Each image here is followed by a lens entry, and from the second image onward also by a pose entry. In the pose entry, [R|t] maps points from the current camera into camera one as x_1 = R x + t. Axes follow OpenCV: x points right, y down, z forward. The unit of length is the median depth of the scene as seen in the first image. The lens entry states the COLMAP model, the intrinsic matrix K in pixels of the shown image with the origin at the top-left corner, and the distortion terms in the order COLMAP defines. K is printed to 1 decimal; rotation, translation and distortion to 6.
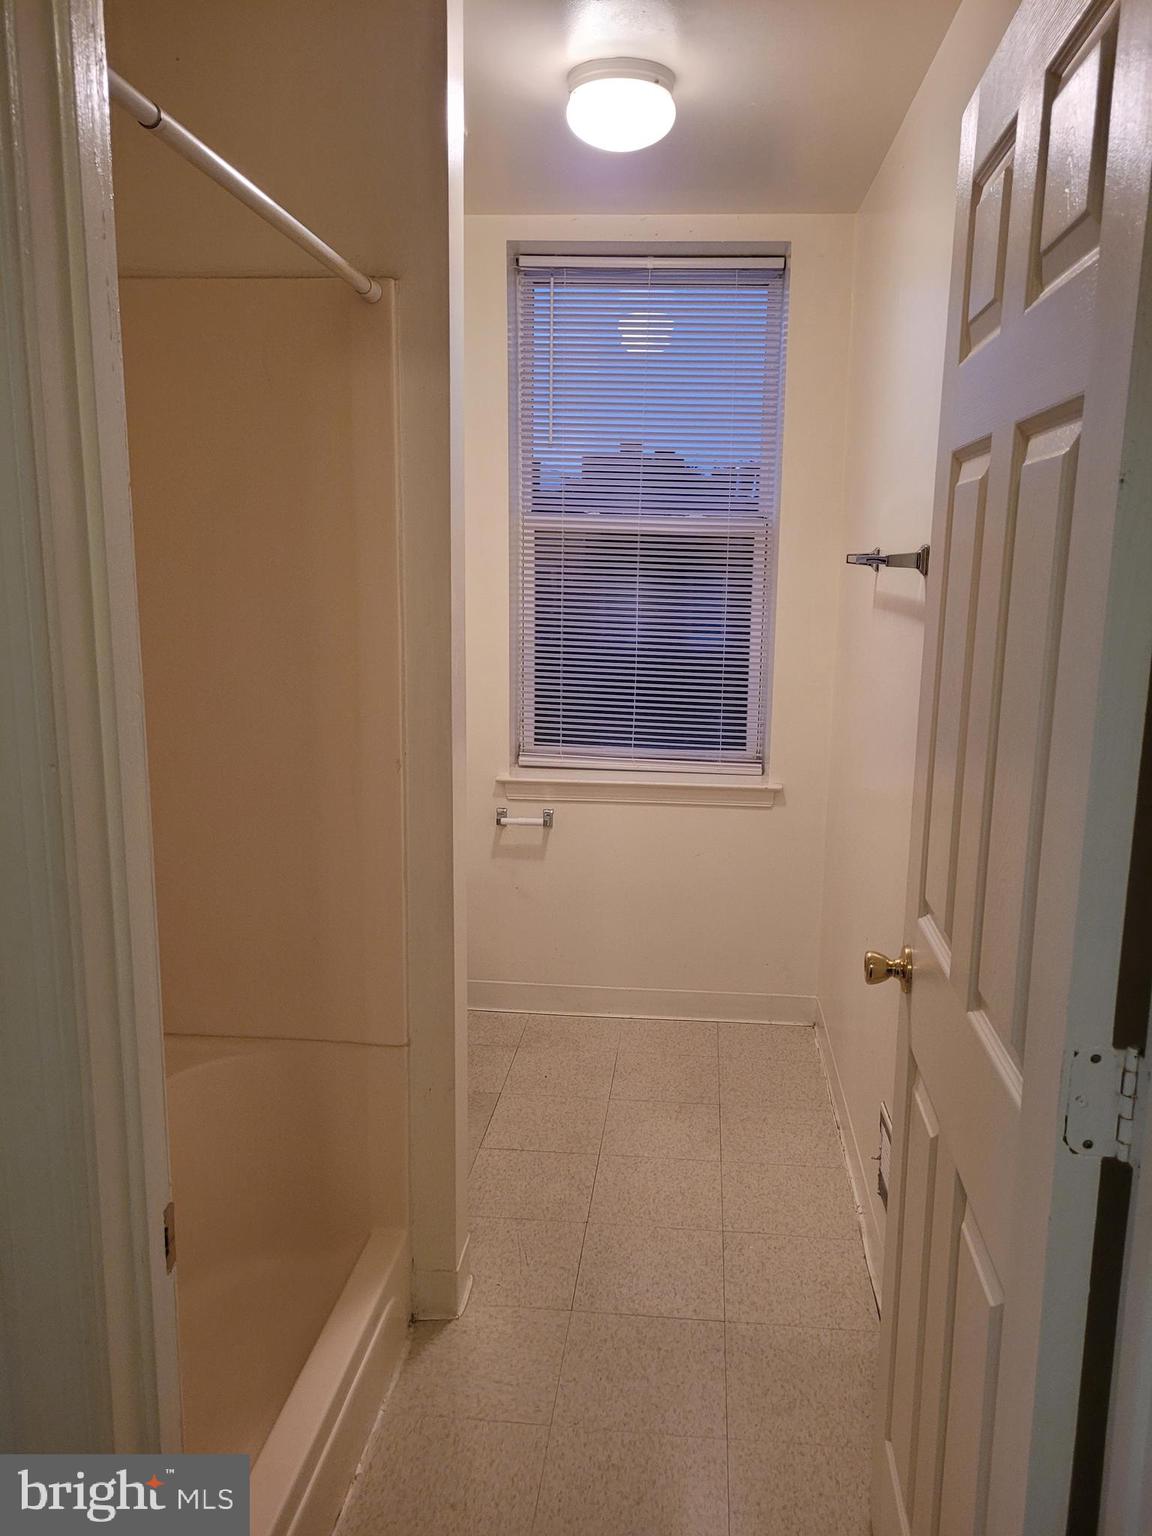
lens RADIAL K [[1156.7, 0, 607.3], [0, 1156.7, 751.9], [0, 0, 1]] dist [0.047817, -0.042837]
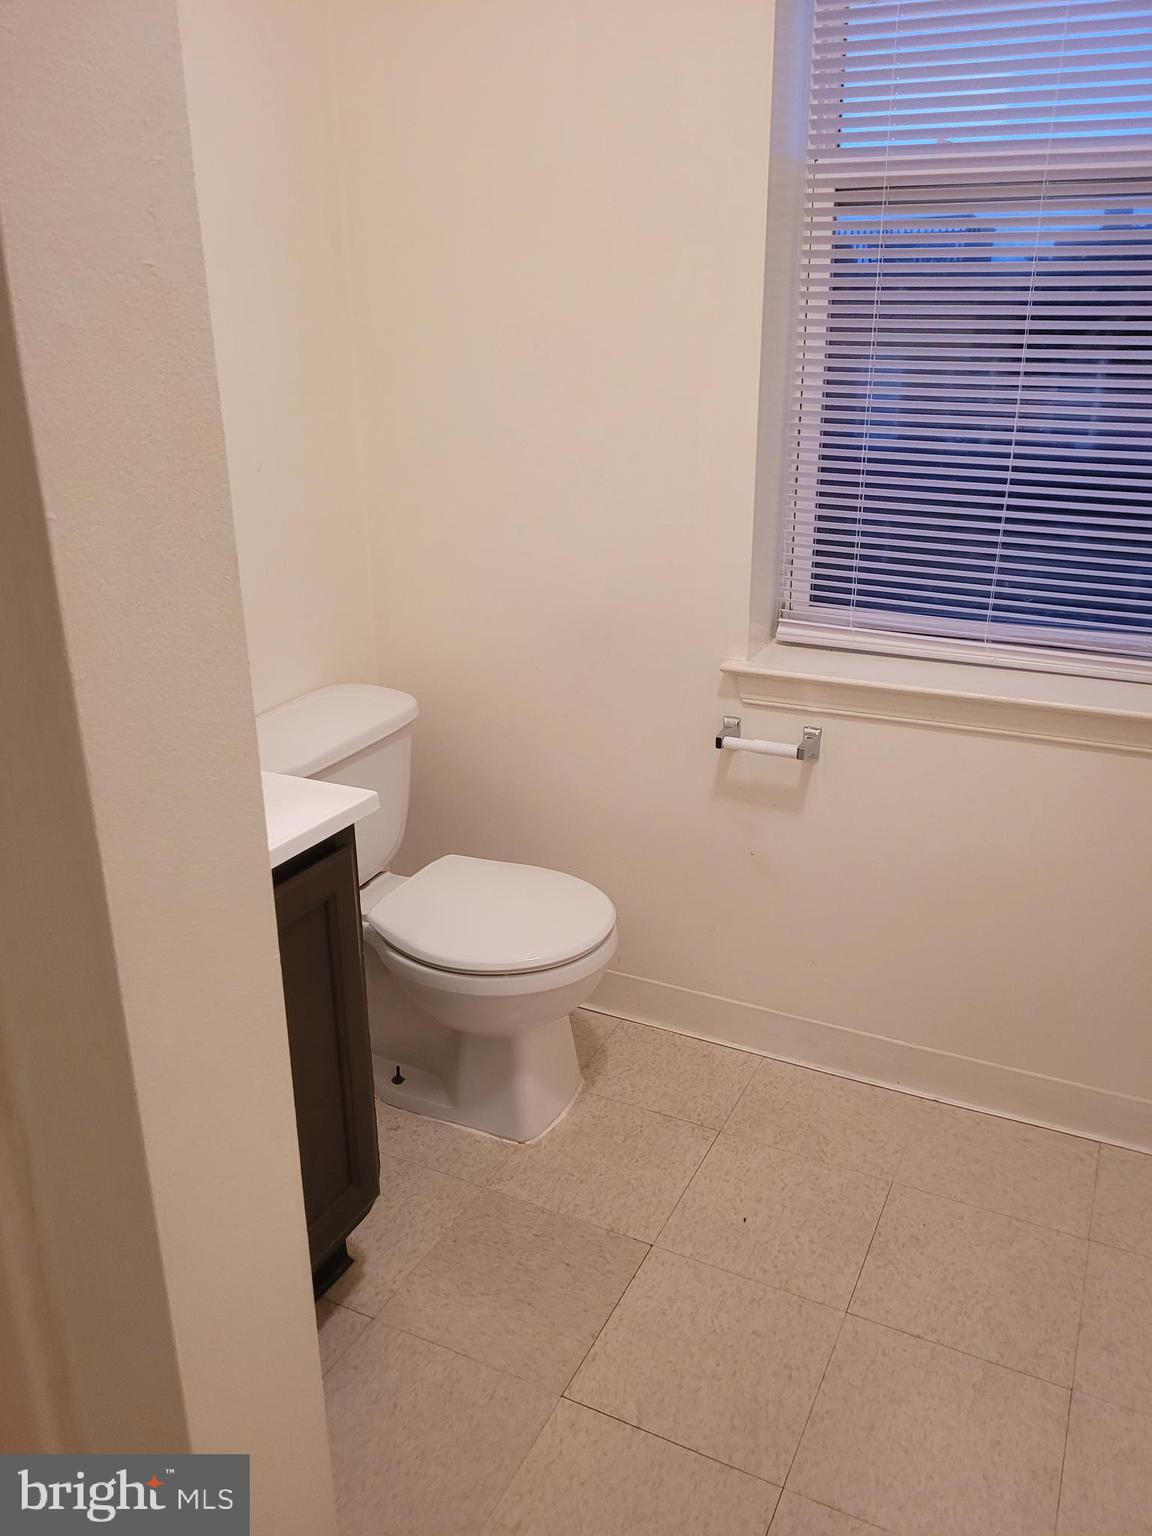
lens RADIAL K [[1156.7, 0, 602.7], [0, 1156.7, 762.3], [0, 0, 1]] dist [0.047817, -0.042837]
pose [[0.934764, 0.101480, -0.340468, 0.049194], [-0.044238, 0.984126, 0.171871, -0.026923], [0.352505, -0.145597, 0.924414, 0.477753]]
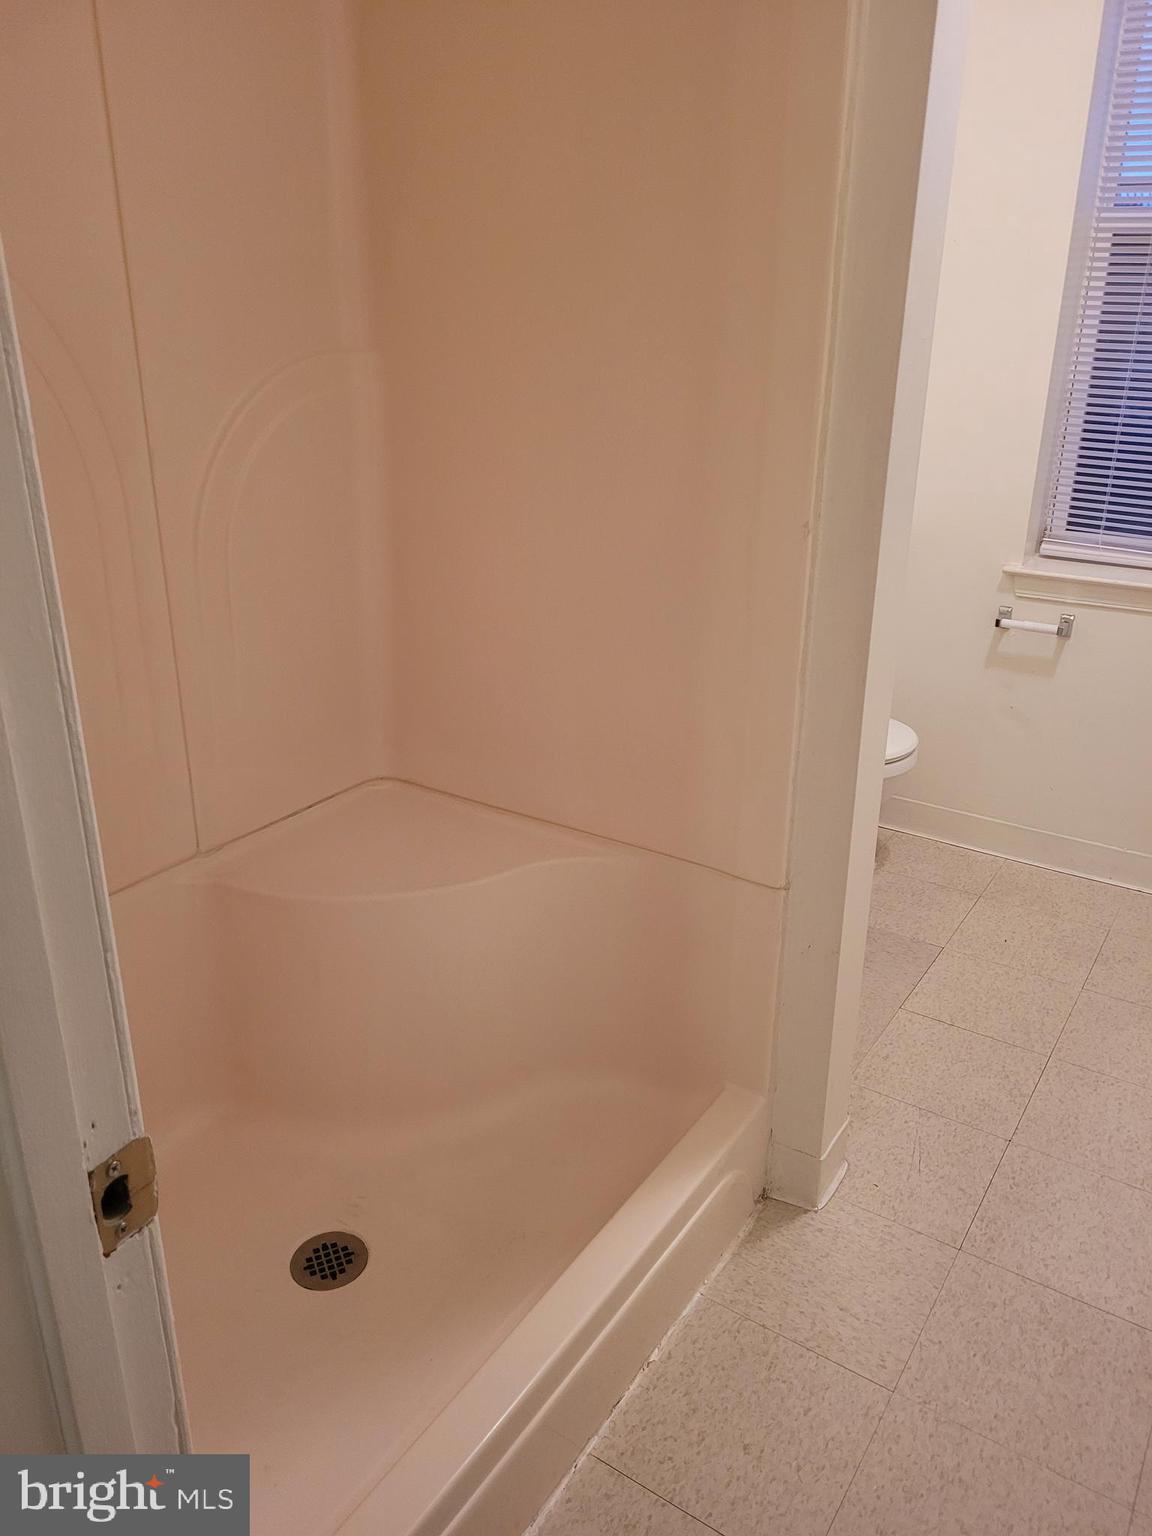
lens RADIAL K [[1156.7, 0, 599.7], [0, 1156.7, 748.7], [0, 0, 1]] dist [0.047817, -0.042837]
pose [[0.884013, 0.162075, -0.438467, 0.030805], [-0.079453, 0.976418, 0.200736, 0.005782], [0.460661, -0.142615, 0.876043, 0.164279]]
